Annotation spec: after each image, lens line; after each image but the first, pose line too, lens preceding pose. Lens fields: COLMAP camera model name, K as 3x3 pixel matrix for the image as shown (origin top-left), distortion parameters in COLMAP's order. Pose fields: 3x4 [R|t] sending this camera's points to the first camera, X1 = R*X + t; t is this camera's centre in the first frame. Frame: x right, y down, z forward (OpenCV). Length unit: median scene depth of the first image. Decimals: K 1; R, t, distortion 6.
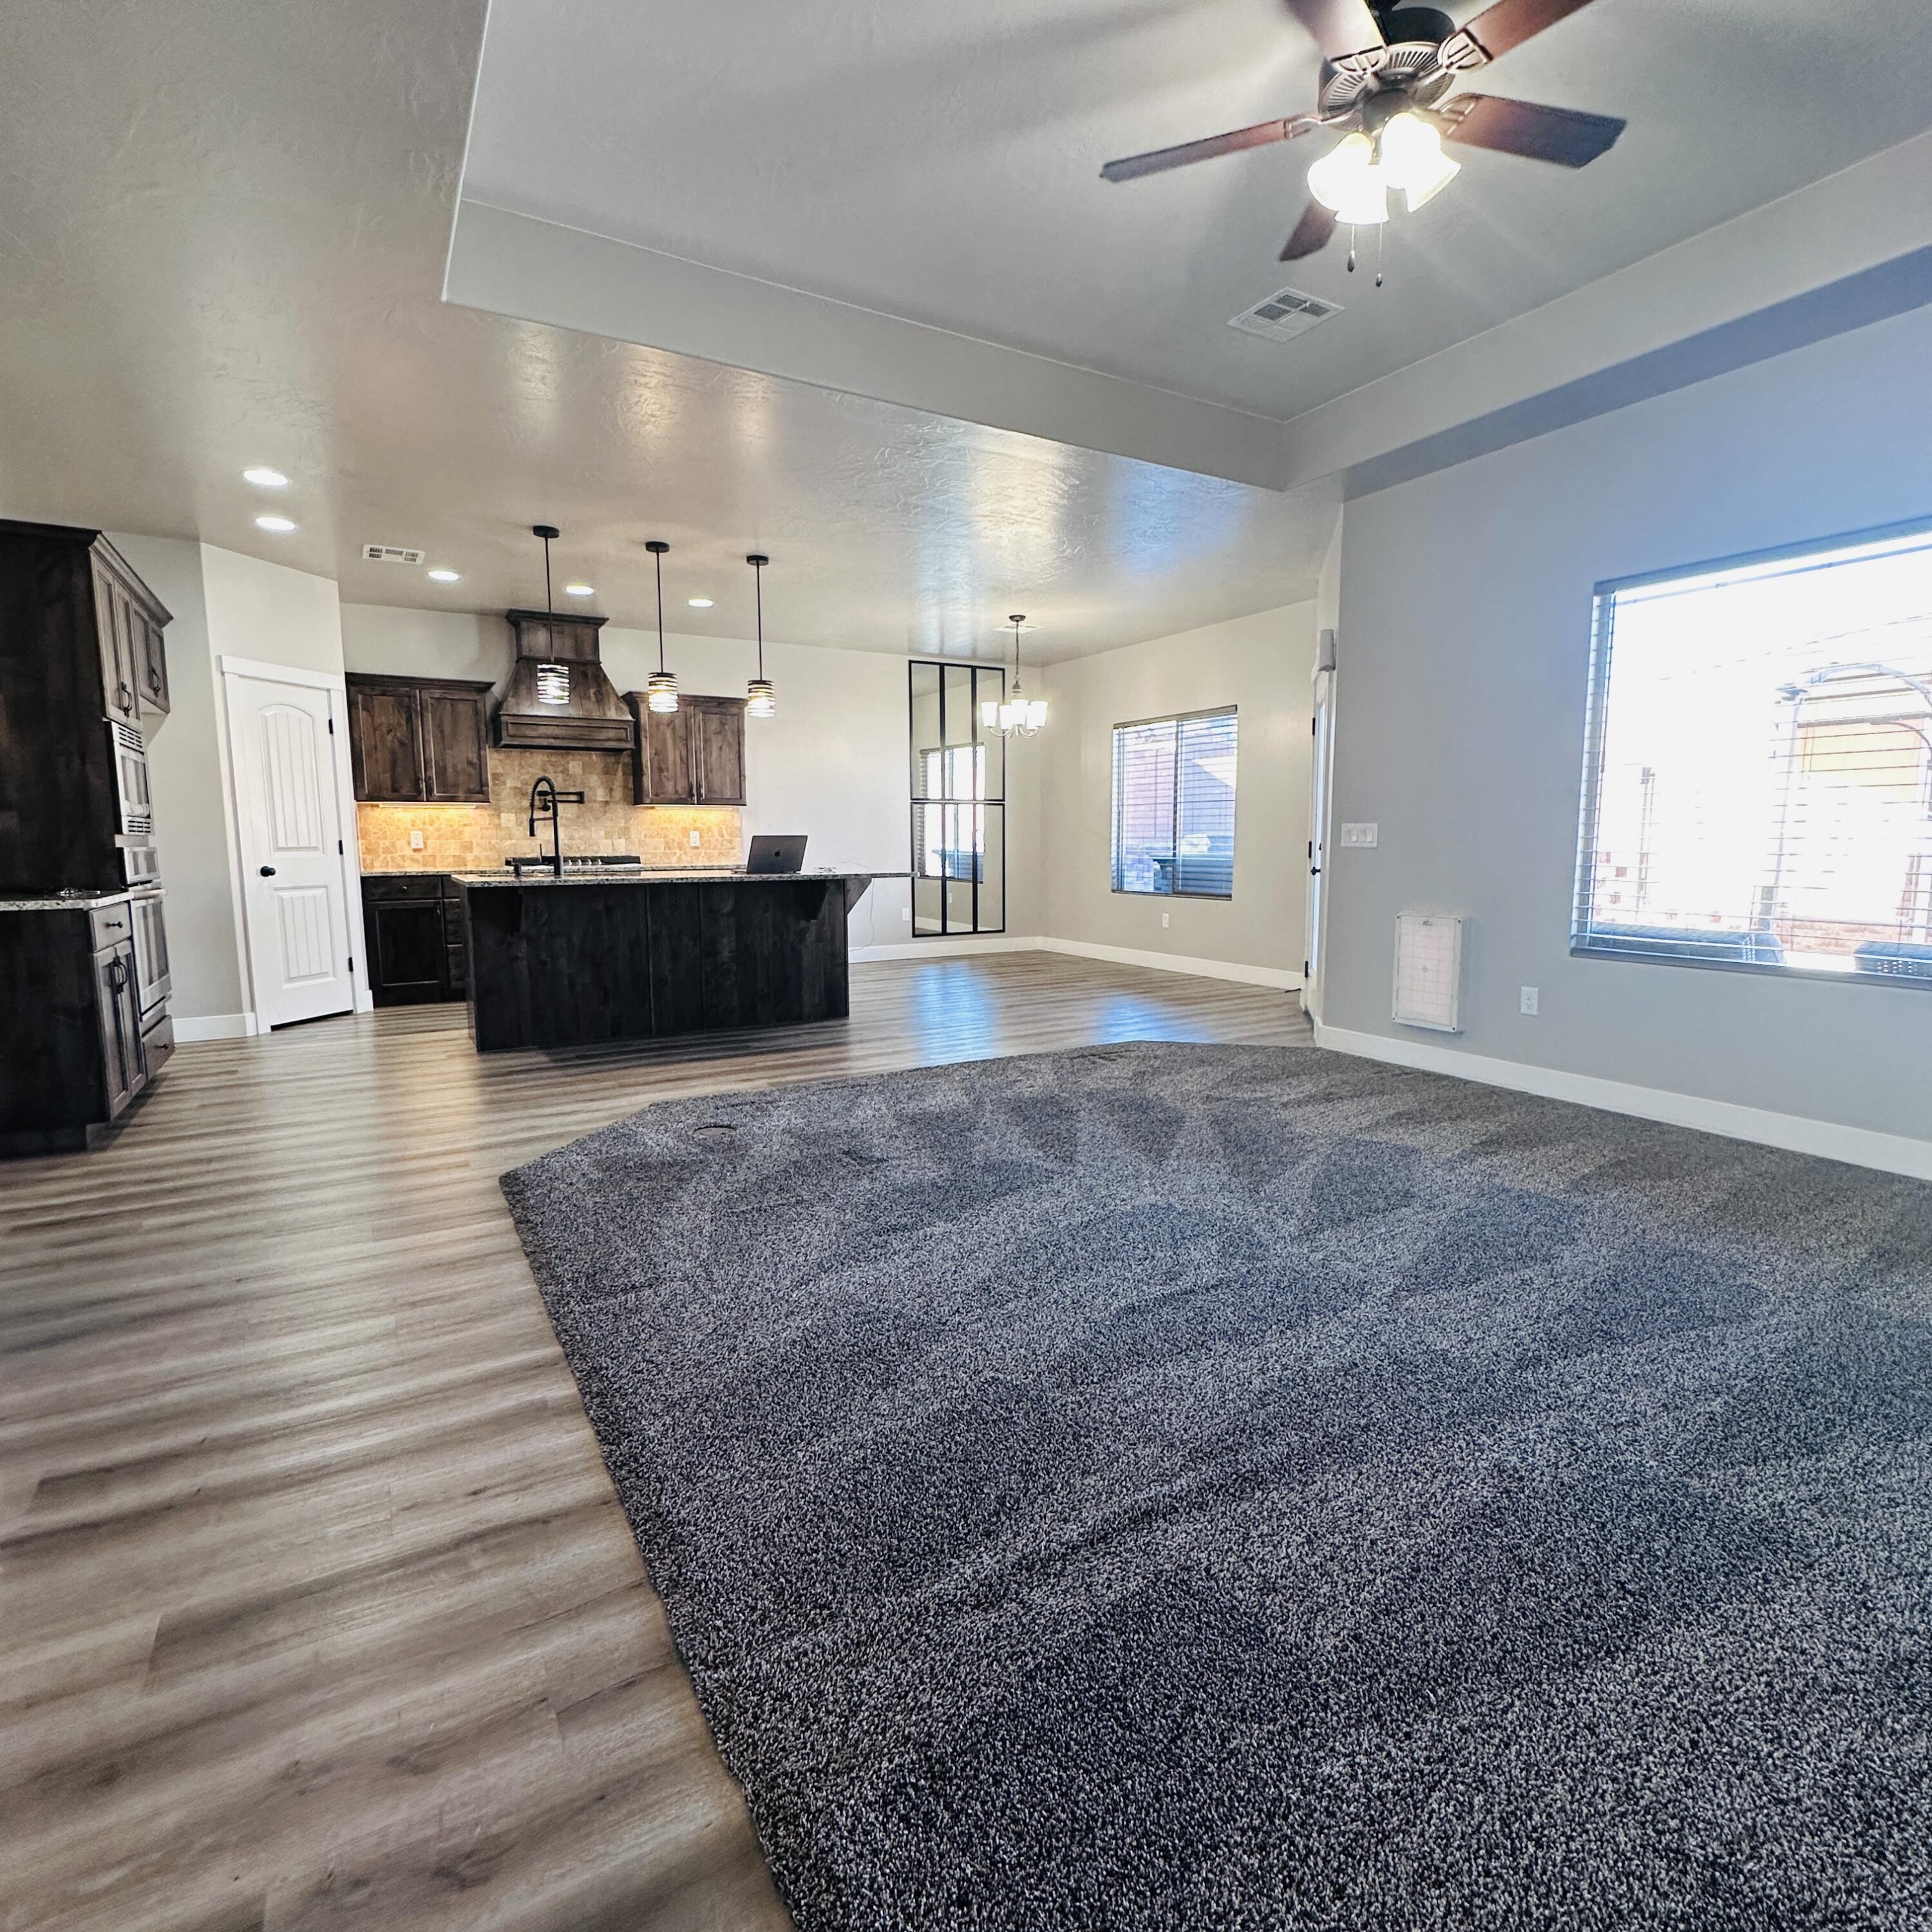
lens RADIAL K [[1026.9, 0, 961.9], [0, 1026.9, 963.2], [0, 0, 1]] dist [-0.004766, 0.001342]
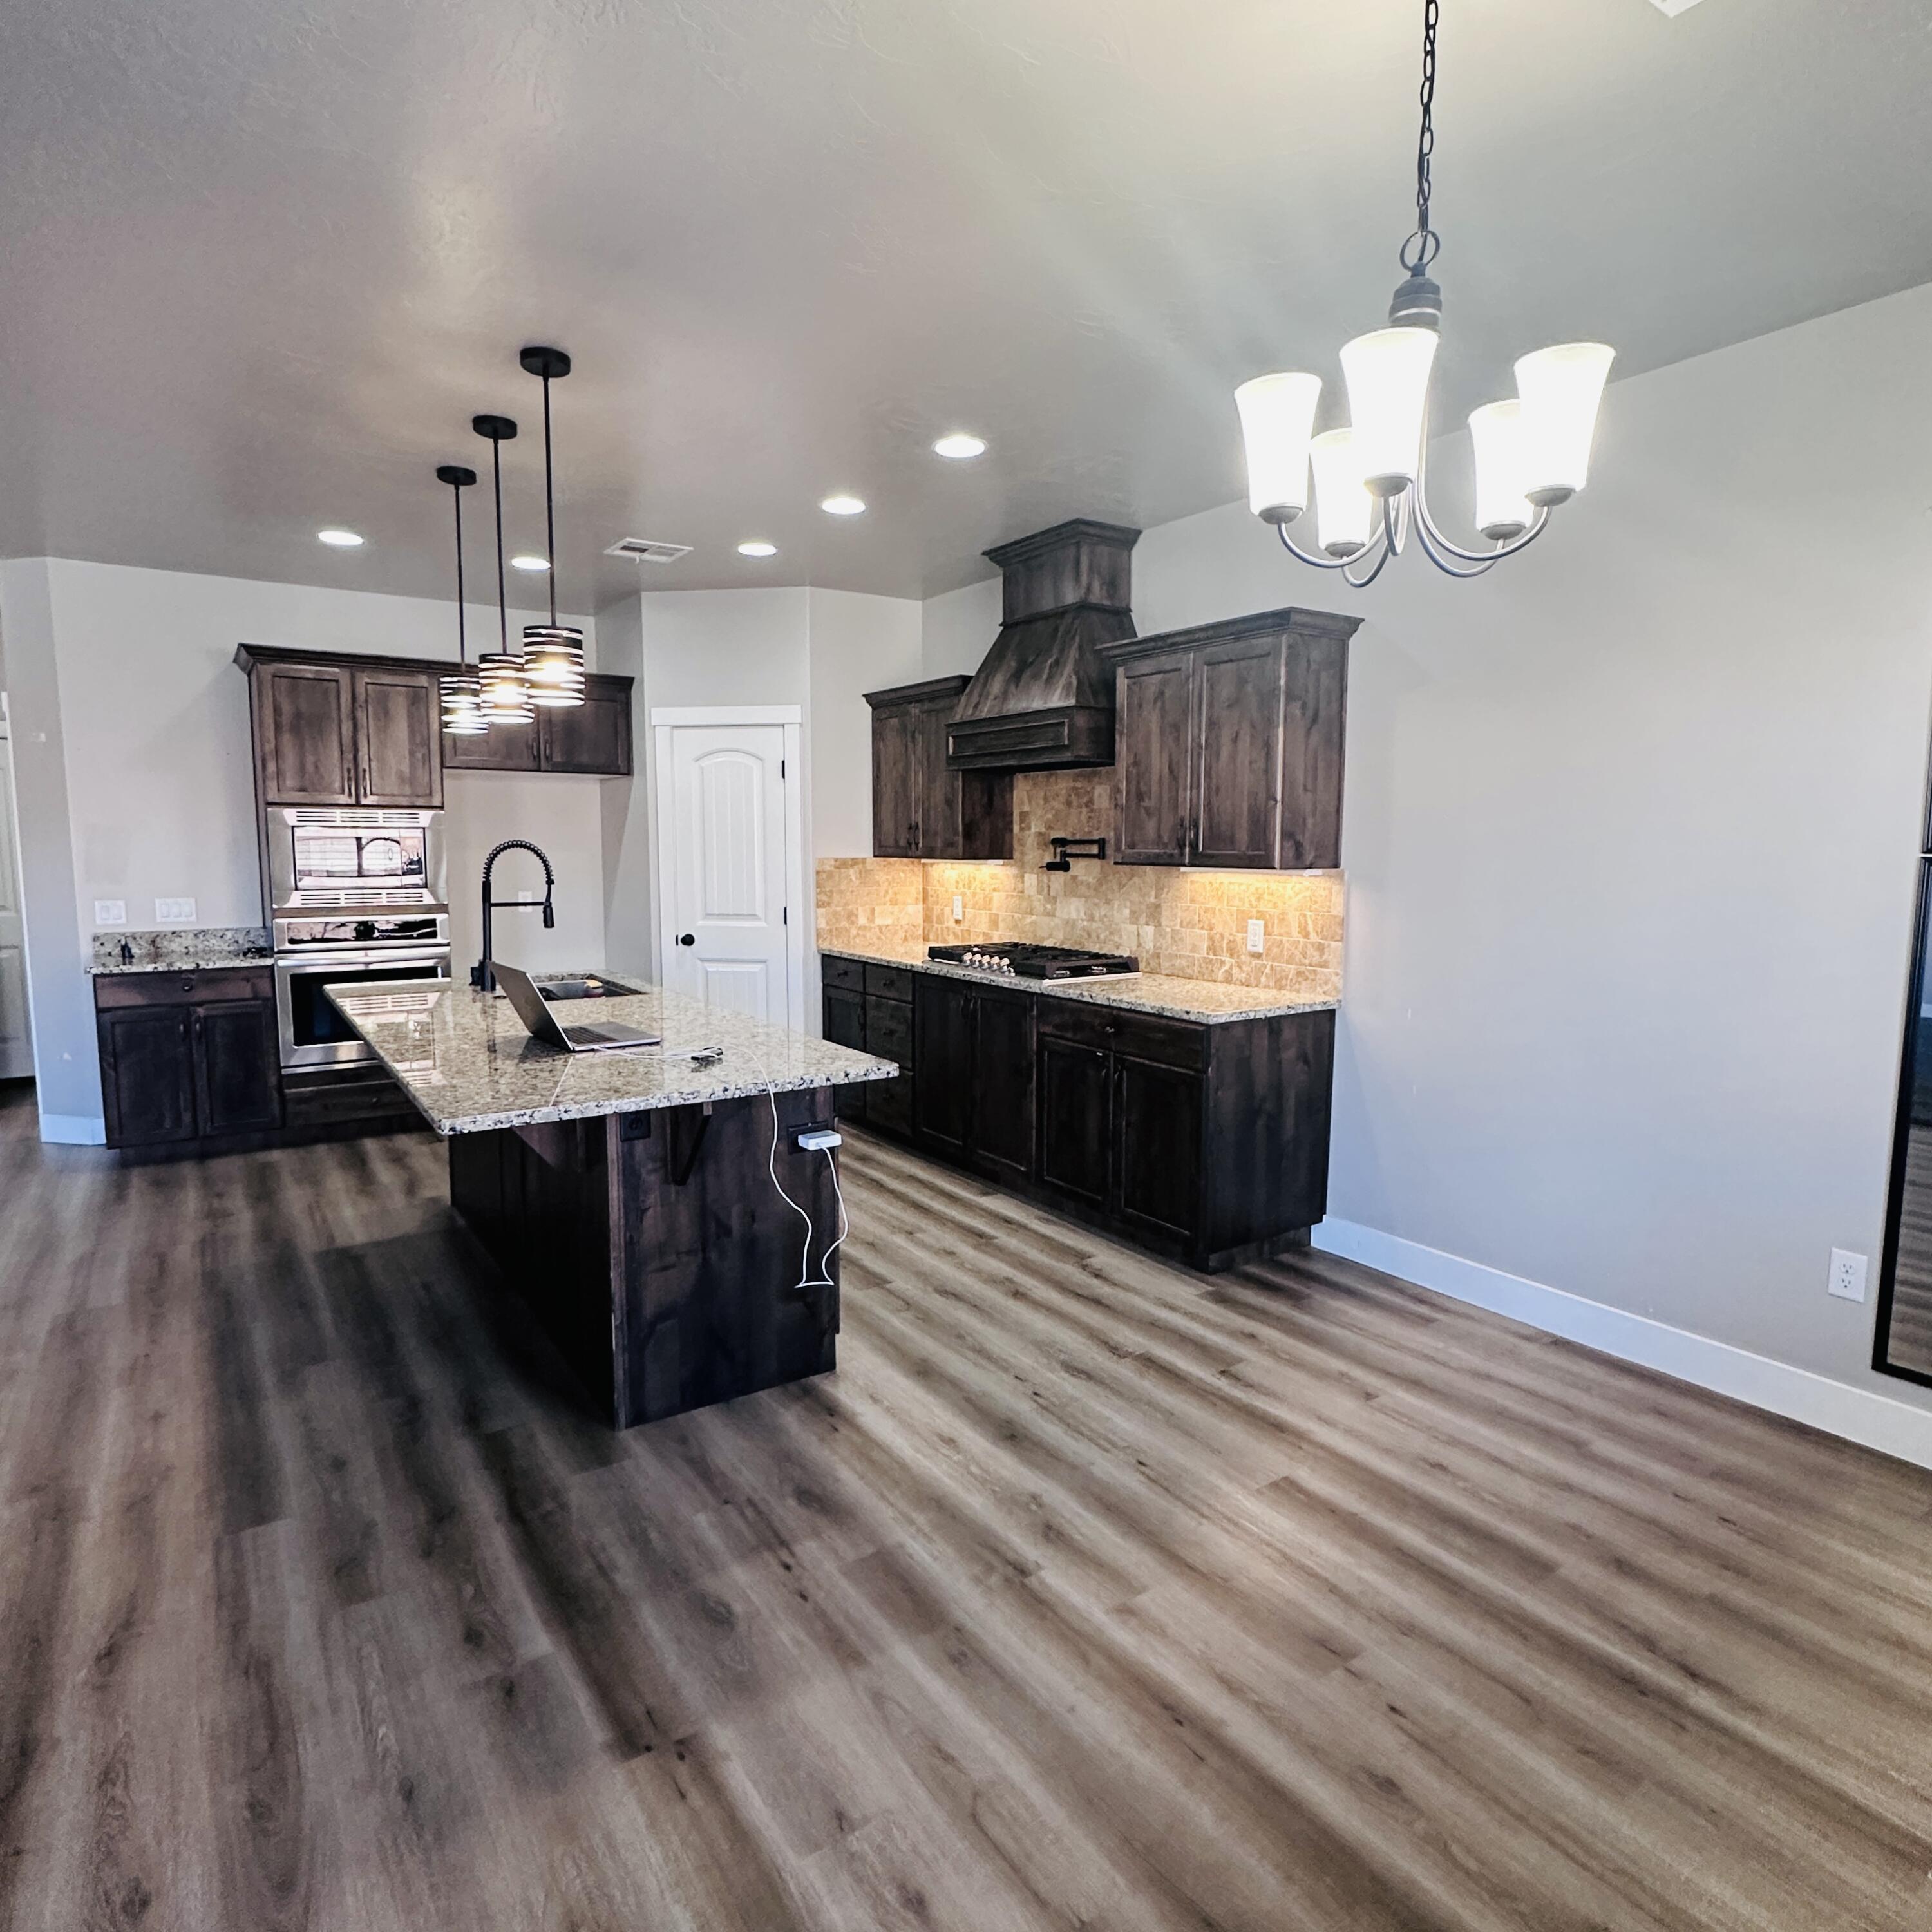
lens RADIAL K [[1151.4, 0, 964.5], [0, 1151.4, 964.8], [0, 0, 1]] dist [-0.002415, 0.000776]
pose [[0.068896, 0.114063, -0.991082, 0.261695], [-0.125933, 0.986490, 0.104780, -0.155749], [0.989643, 0.117591, 0.082330, 0.883408]]
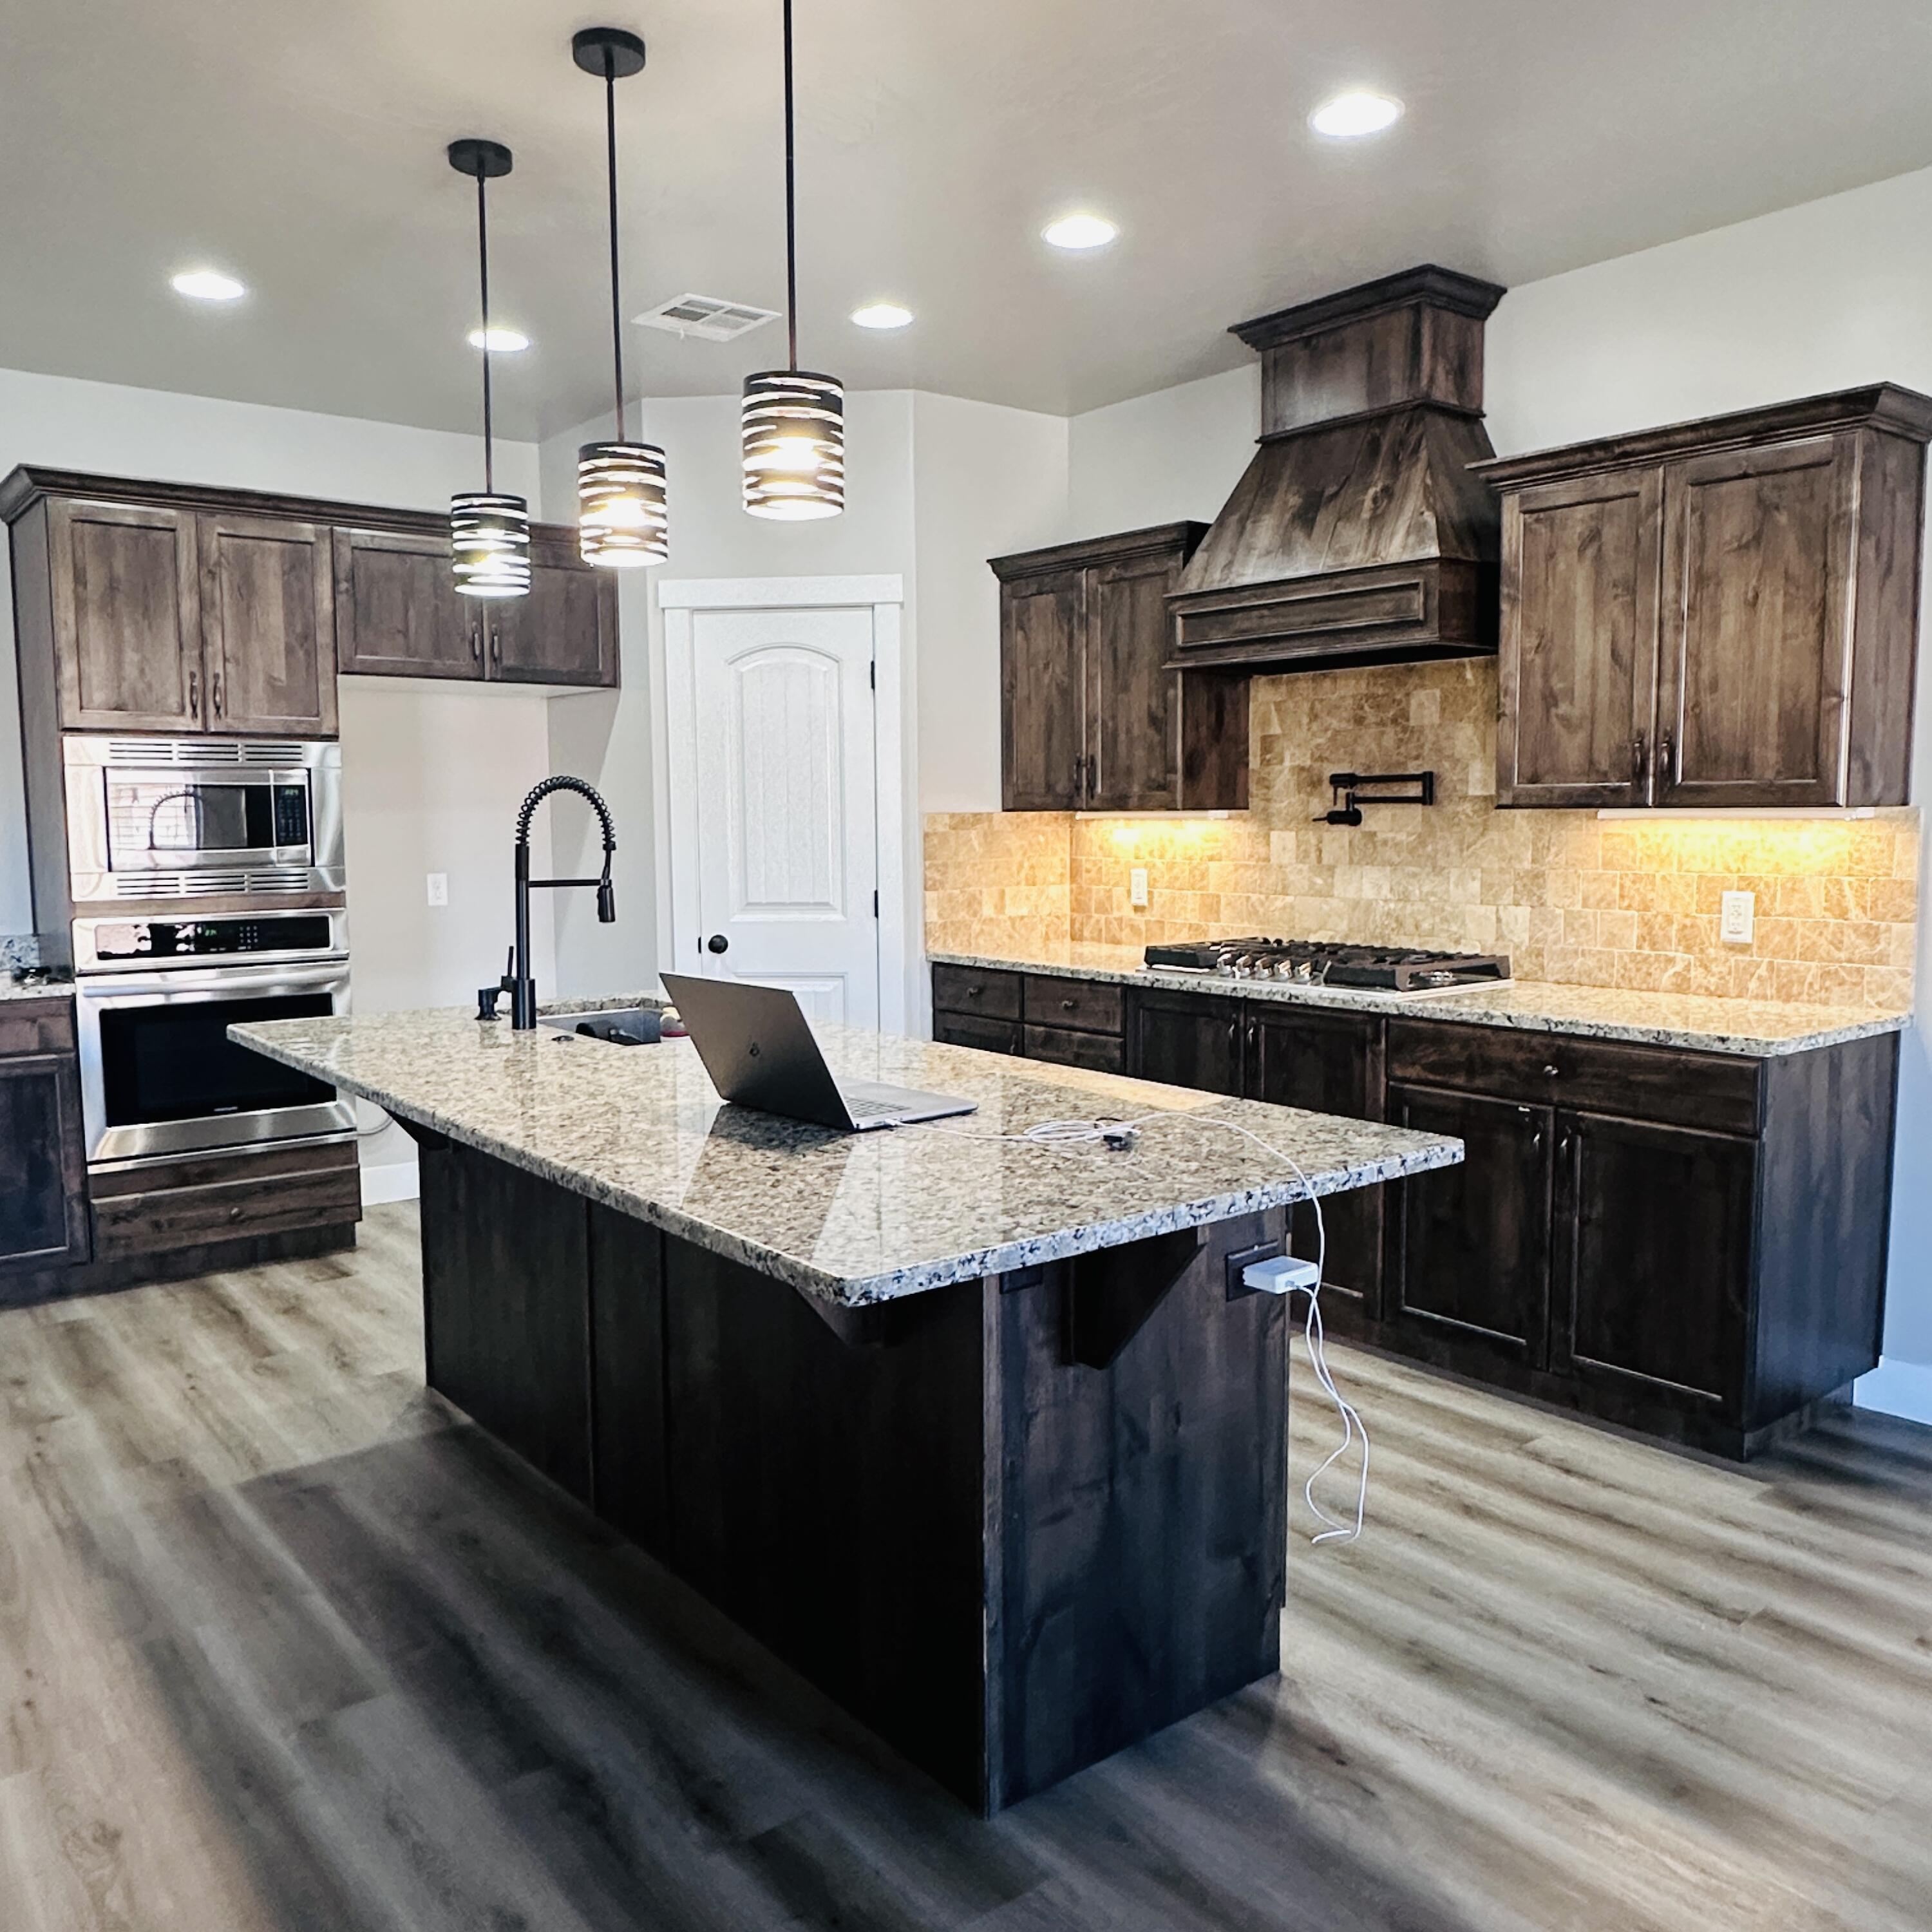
lens RADIAL K [[1594.2, 0, 958.9], [0, 1594.2, 964.7], [0, 0, 1]] dist [-0.000807, -0.001068]
pose [[0.142785, 0.100198, -0.984669, 0.167883], [-0.114687, 0.989836, 0.084093, -0.128444], [0.983087, 0.100922, 0.152825, 0.759734]]
